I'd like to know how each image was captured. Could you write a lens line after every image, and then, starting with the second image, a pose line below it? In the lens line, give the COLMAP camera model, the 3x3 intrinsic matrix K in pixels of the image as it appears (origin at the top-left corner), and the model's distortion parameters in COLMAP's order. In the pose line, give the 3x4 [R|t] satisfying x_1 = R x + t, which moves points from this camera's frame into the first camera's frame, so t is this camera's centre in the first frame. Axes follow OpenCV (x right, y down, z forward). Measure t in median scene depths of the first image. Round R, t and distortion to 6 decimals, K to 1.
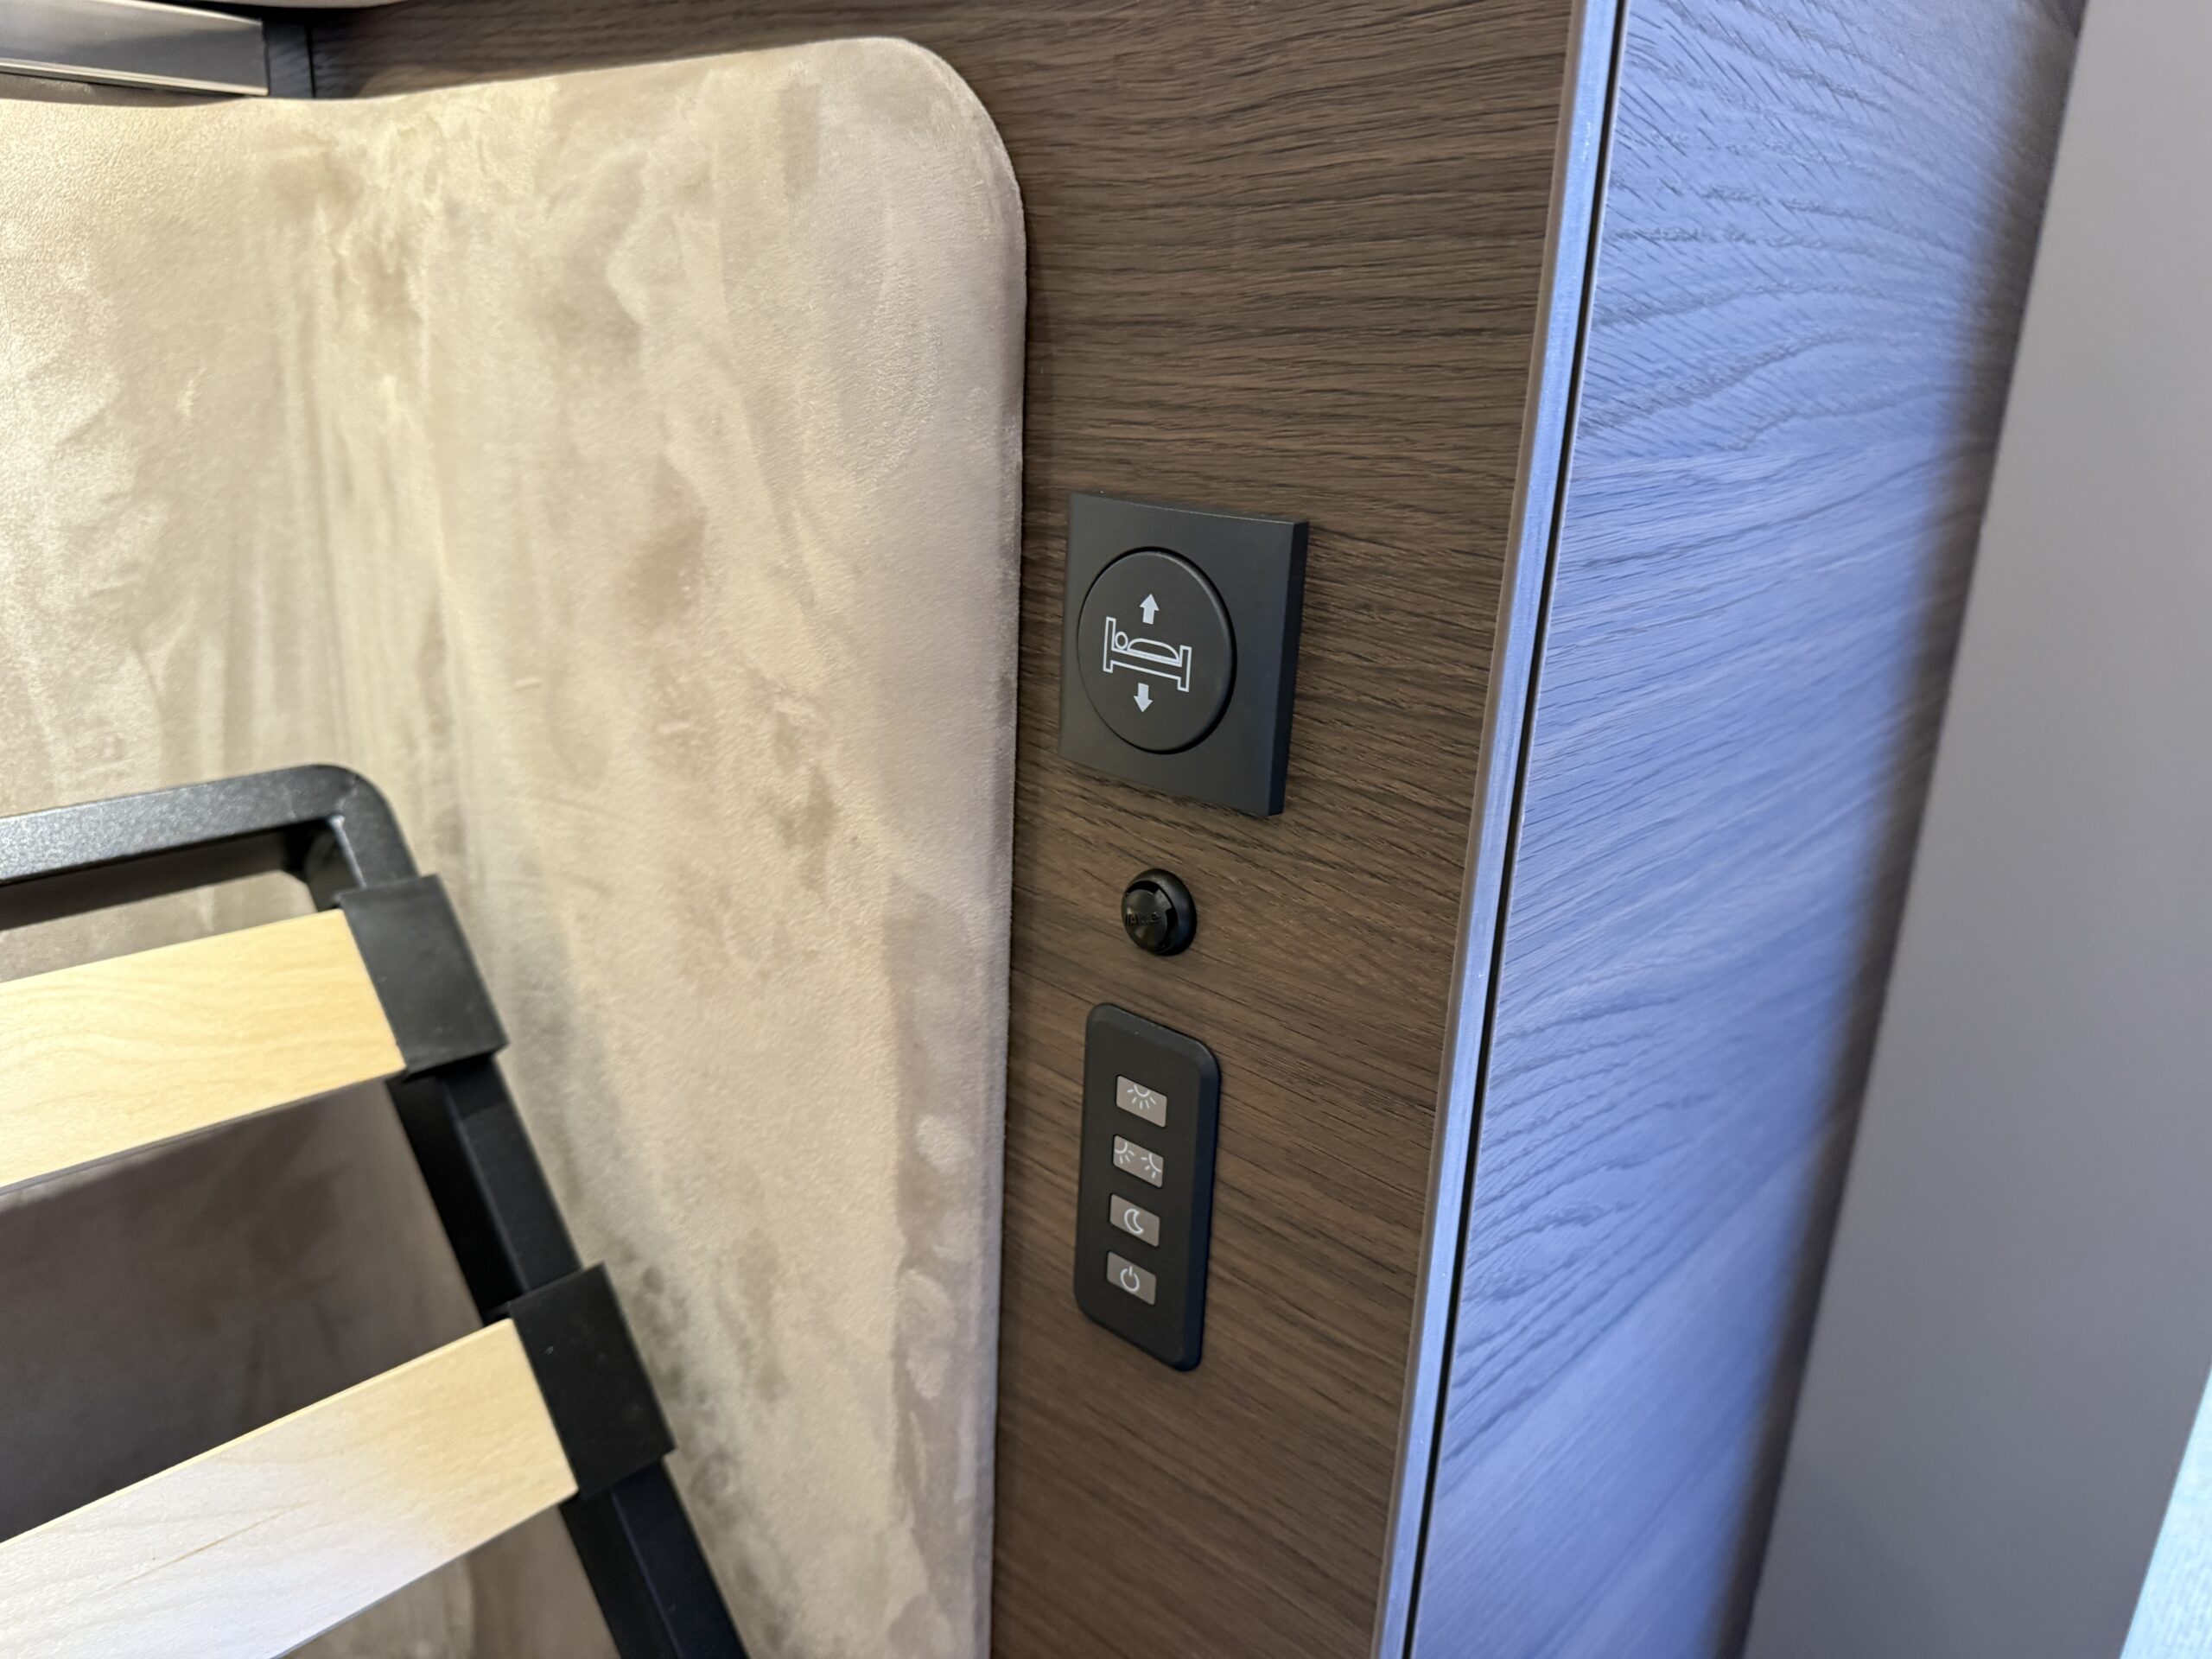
lens RADIAL K [[1566.5, 0, 1094.2], [0, 1566.5, 822.1], [0, 0, 1]] dist [0.038316, -0.035954]
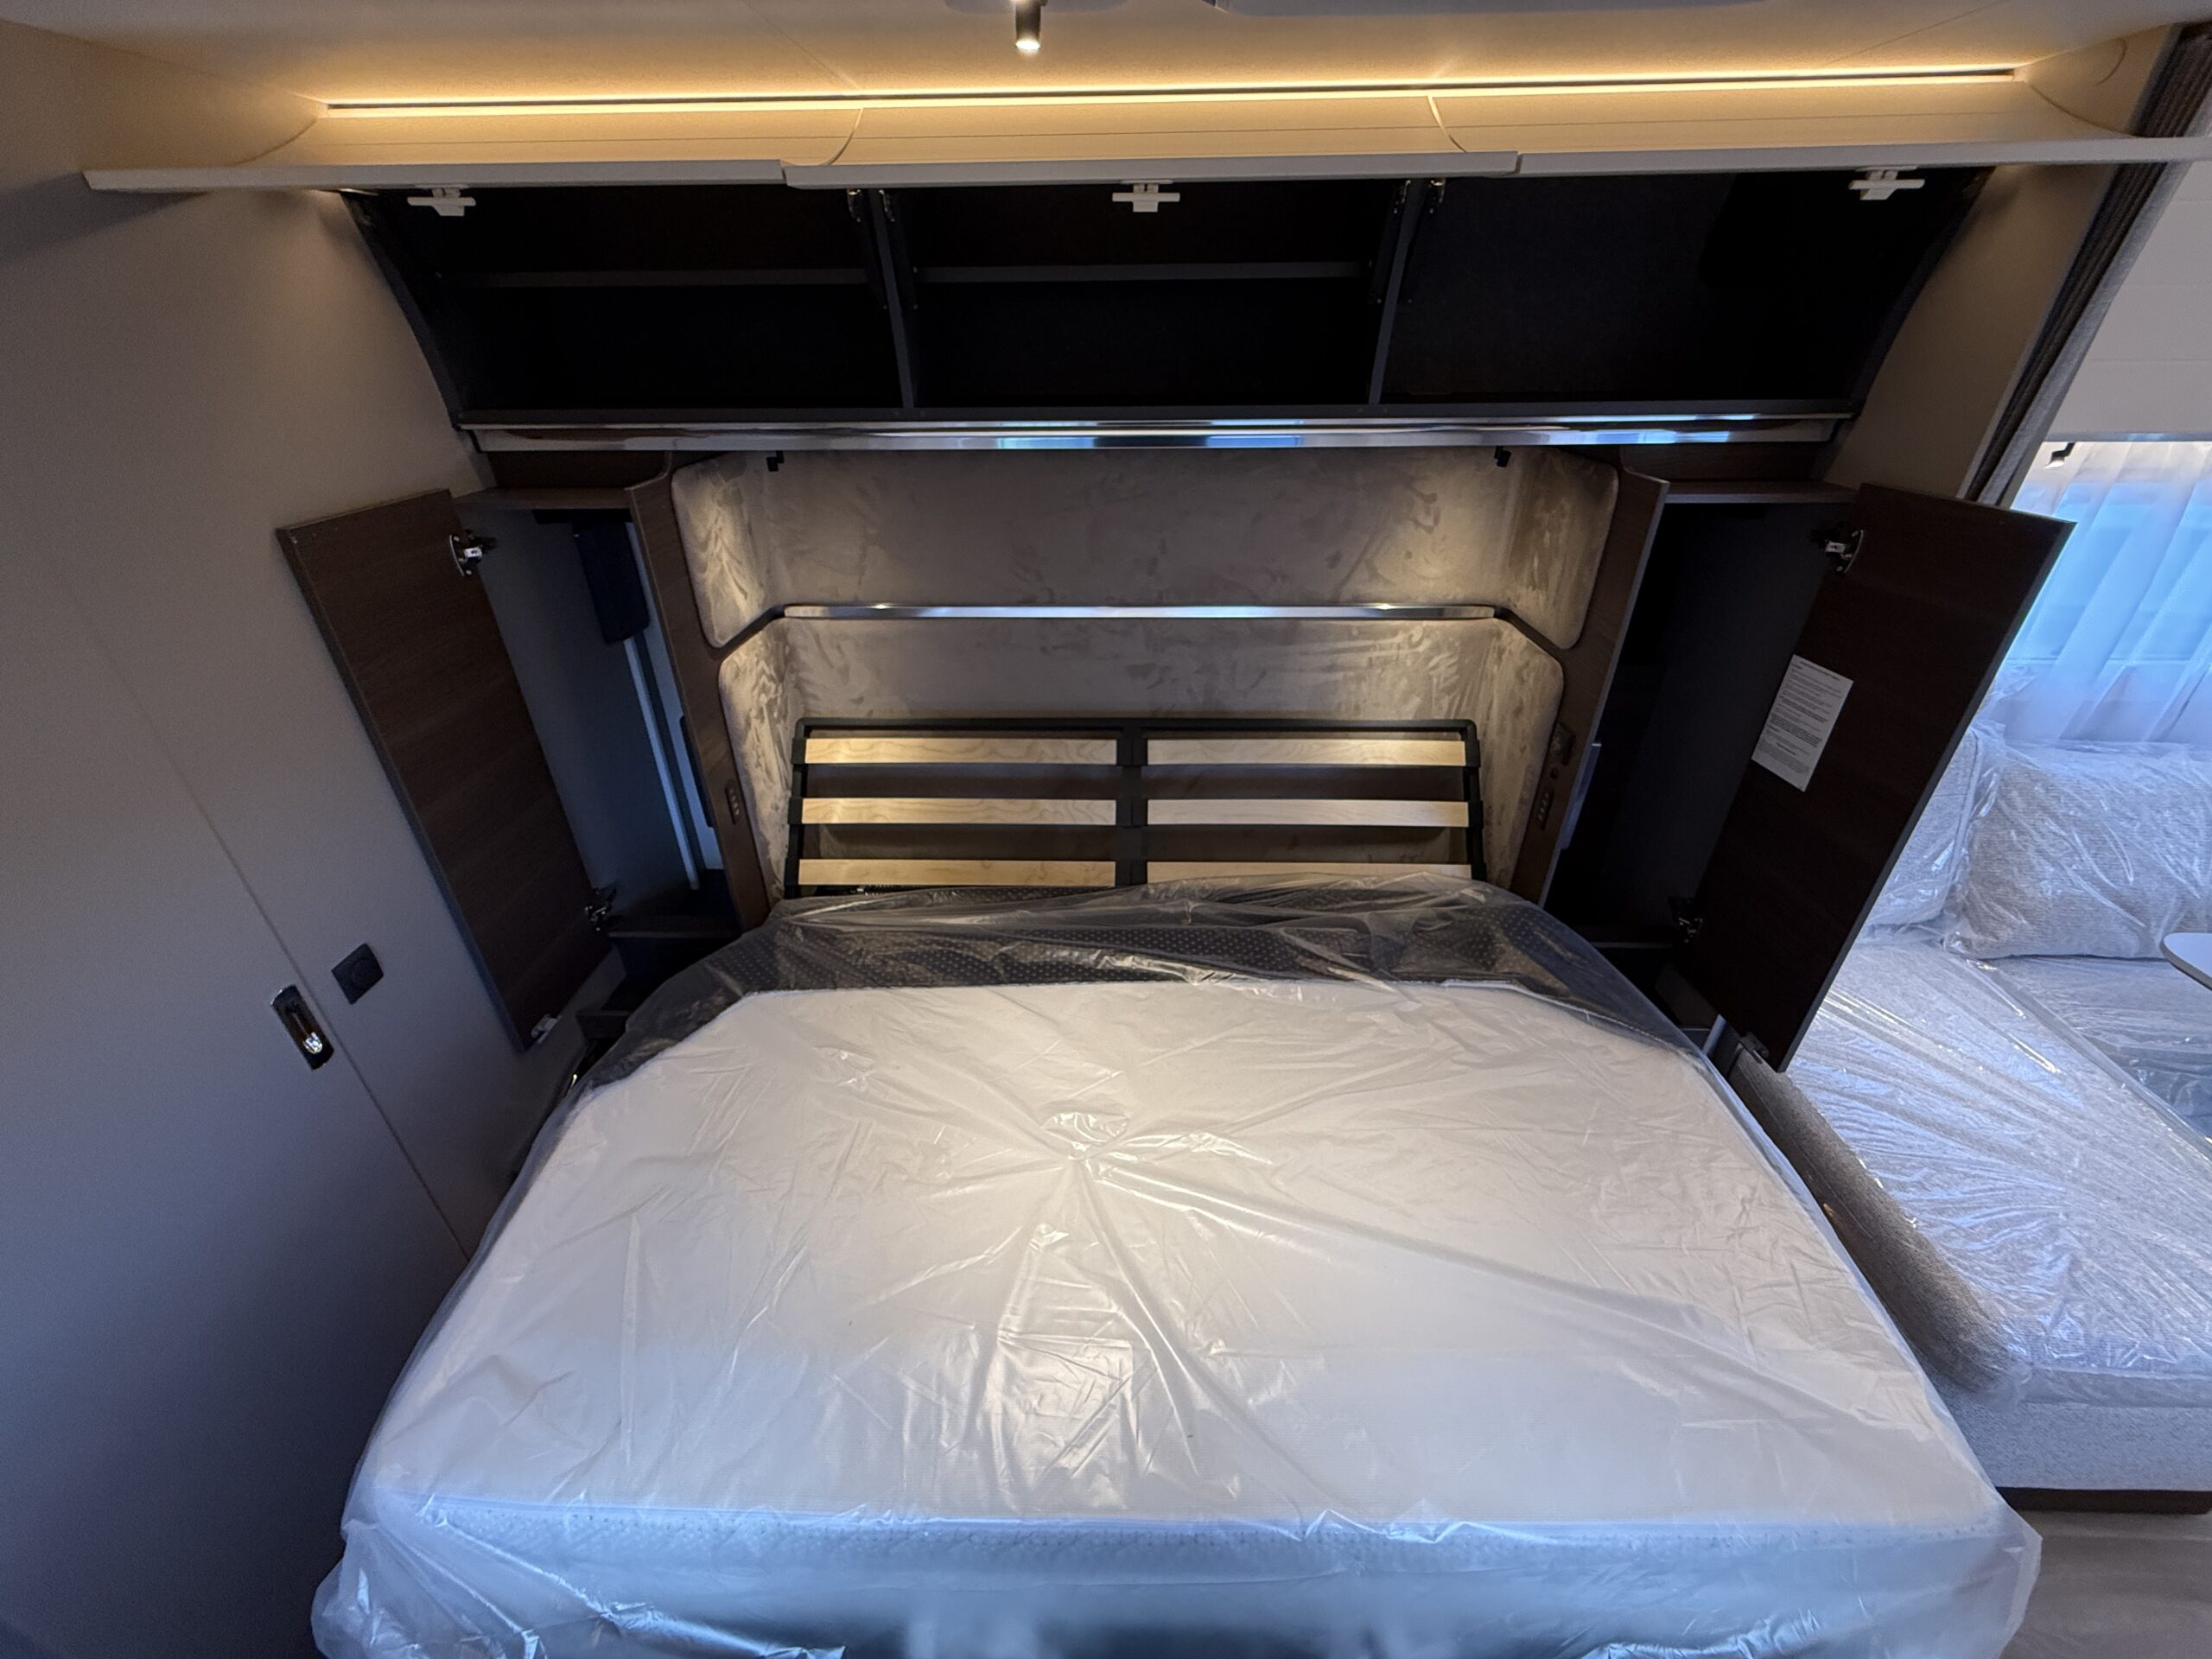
lens RADIAL K [[876.6, 0, 1099.7], [0, 876.6, 828.7], [0, 0, 1]] dist [-0.002521, 0.000310]
pose [[0.634799, 0.345494, -0.691132, 1.301426], [-0.193234, 0.937027, 0.290932, -0.396400], [0.748125, -0.051133, 0.661585, -2.772605]]
